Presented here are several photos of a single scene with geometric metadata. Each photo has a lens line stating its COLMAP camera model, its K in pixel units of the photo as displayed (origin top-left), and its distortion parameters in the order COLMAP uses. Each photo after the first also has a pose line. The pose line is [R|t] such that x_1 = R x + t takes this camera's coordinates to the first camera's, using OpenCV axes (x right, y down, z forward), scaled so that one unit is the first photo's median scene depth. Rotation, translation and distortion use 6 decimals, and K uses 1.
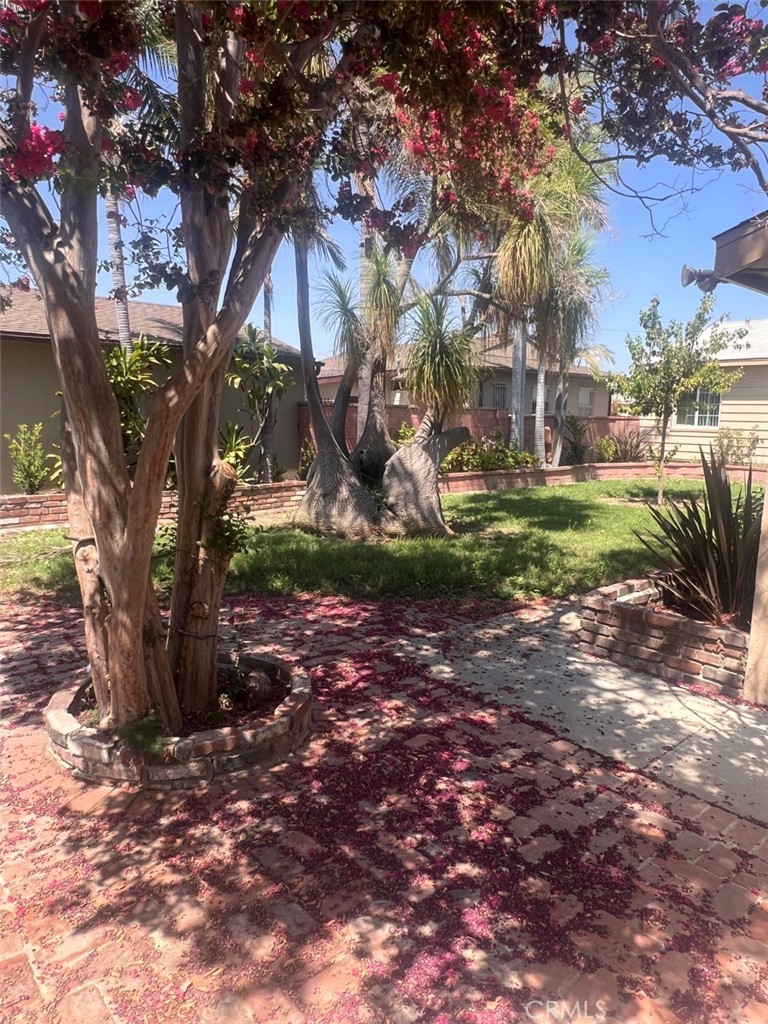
lens RADIAL K [[665.2, 0, 391.3], [0, 665.2, 515.7], [0, 0, 1]] dist [-0.003324, -0.004950]
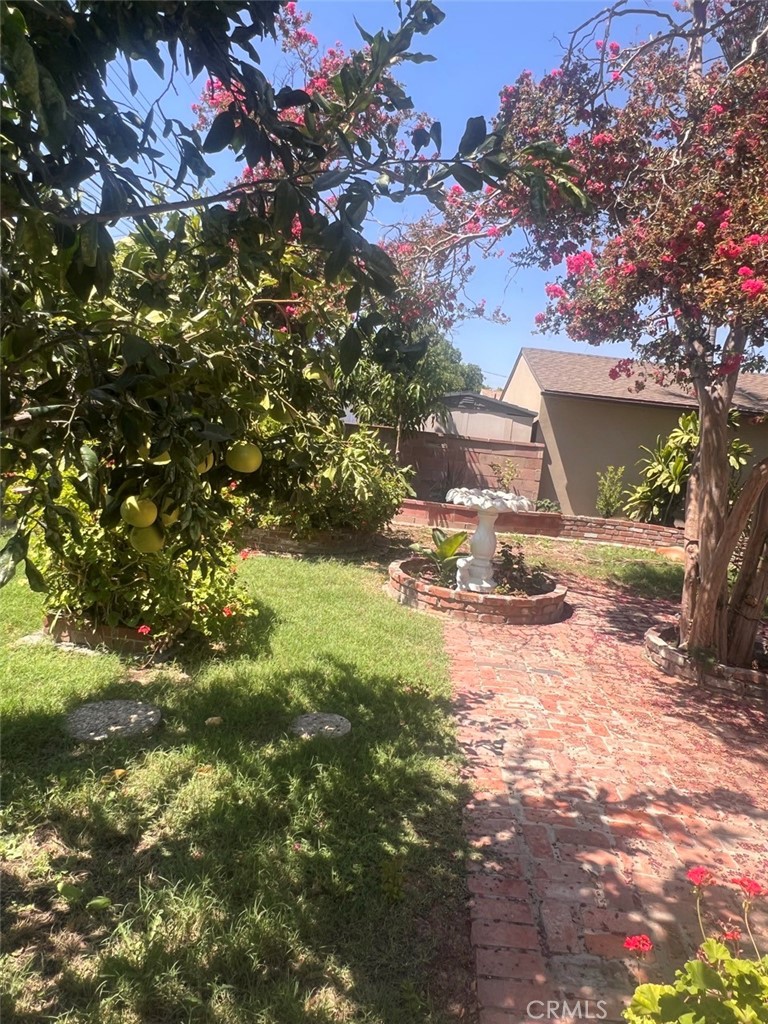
lens RADIAL K [[665.2, 0, 391.9], [0, 665.2, 511.9], [0, 0, 1]] dist [-0.003324, -0.004950]
pose [[0.716573, 0.150616, -0.681057, 0.080115], [-0.201297, 0.979518, 0.004826, 0.054824], [0.667835, 0.133637, 0.732215, -0.413484]]
